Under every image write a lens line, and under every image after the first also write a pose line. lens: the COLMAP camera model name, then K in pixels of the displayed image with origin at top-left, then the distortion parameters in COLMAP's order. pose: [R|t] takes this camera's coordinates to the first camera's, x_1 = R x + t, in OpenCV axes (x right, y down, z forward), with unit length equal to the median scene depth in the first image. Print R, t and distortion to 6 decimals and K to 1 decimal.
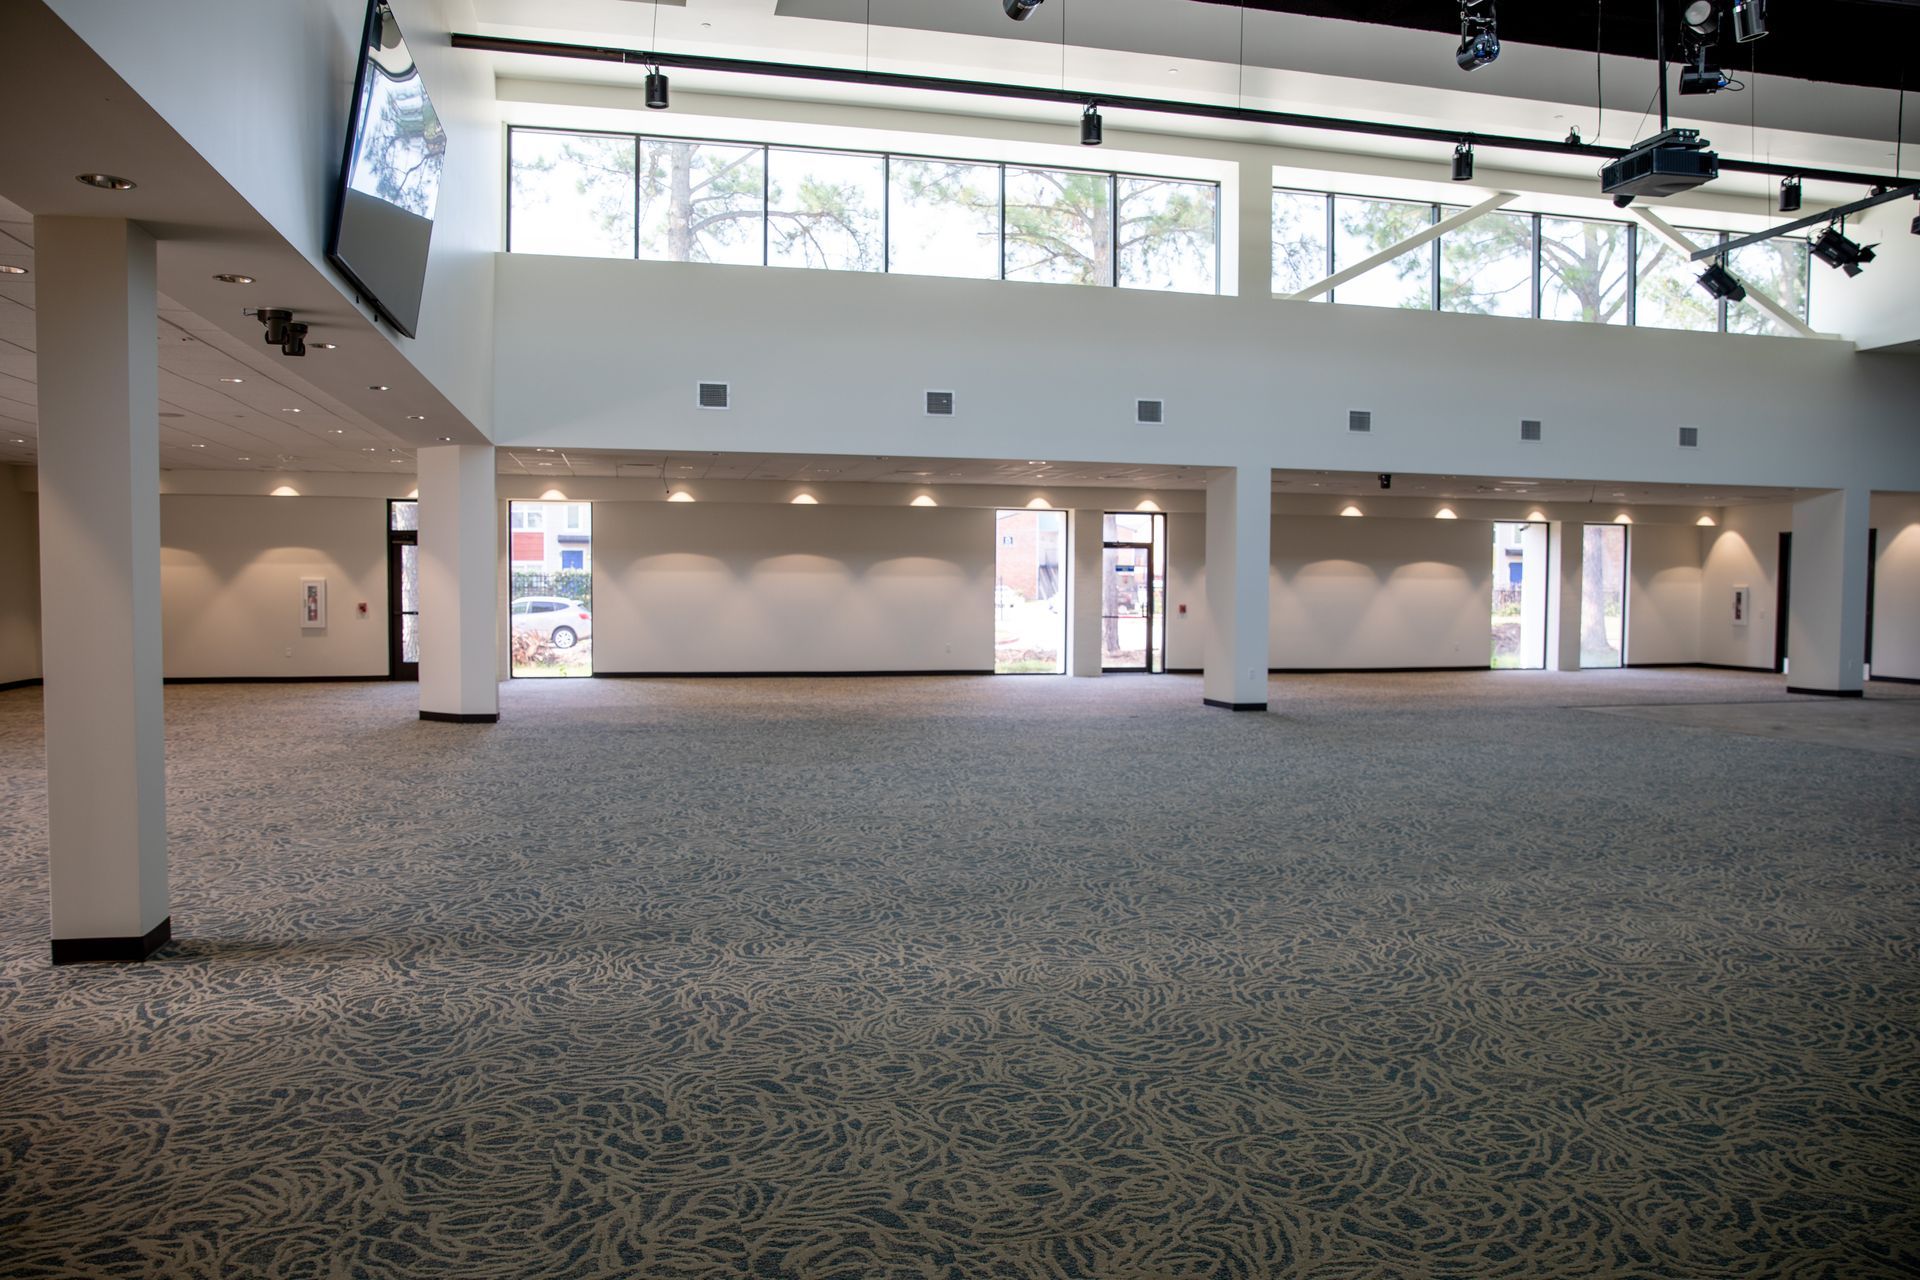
lens RADIAL K [[1346.5, 0, 960.5], [0, 1346.5, 644.3], [0, 0, 1]] dist [-0.112317, 0.095761]
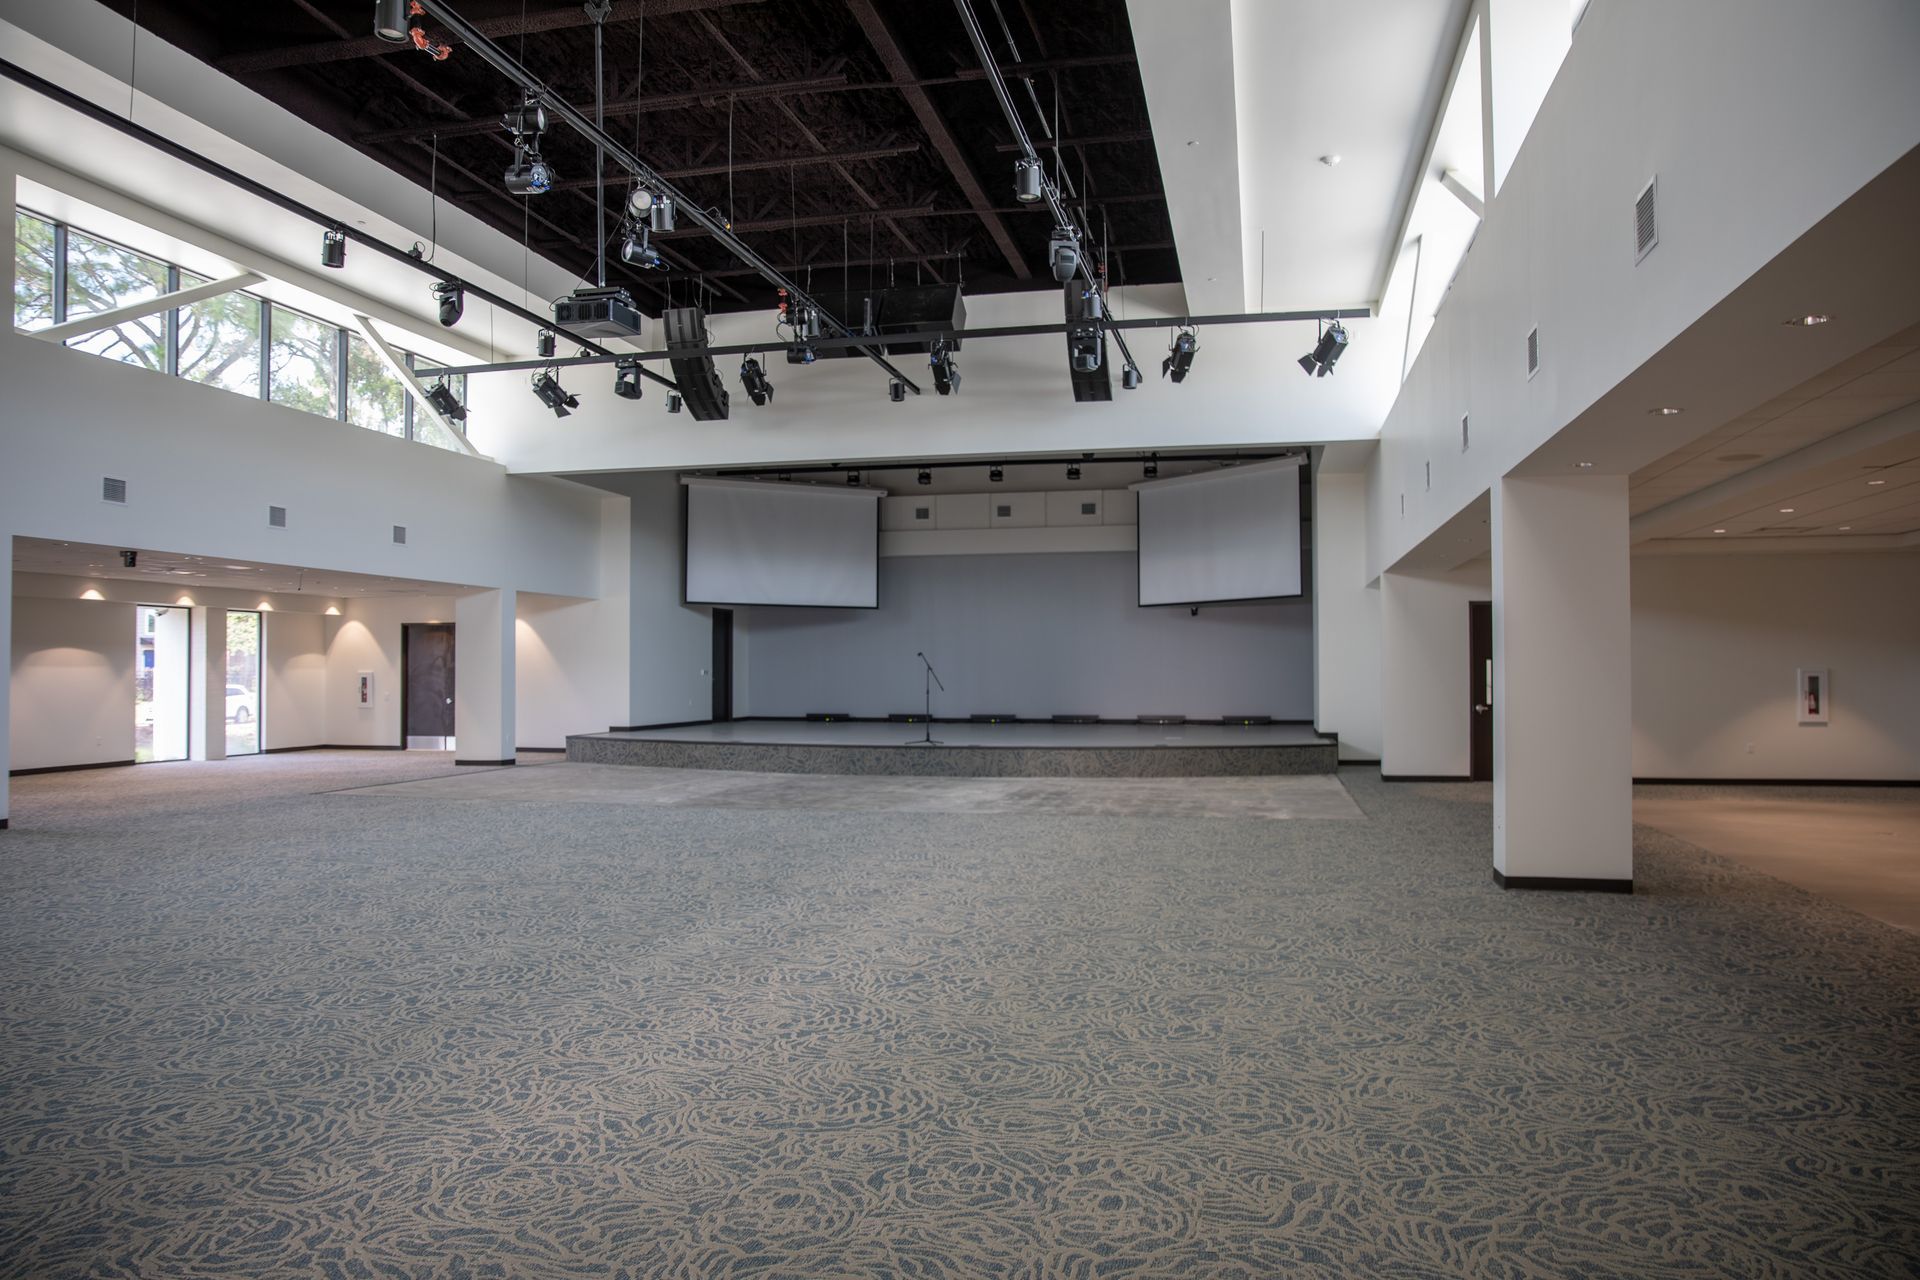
lens RADIAL K [[1316.8, 0, 958.3], [0, 1316.8, 646.0], [0, 0, 1]] dist [-0.108463, 0.087924]
pose [[0.448897, 0.010305, 0.893524, -0.206962], [0.047045, 0.998274, -0.035147, -0.007322], [-0.892344, 0.057813, 0.447638, 0.121282]]
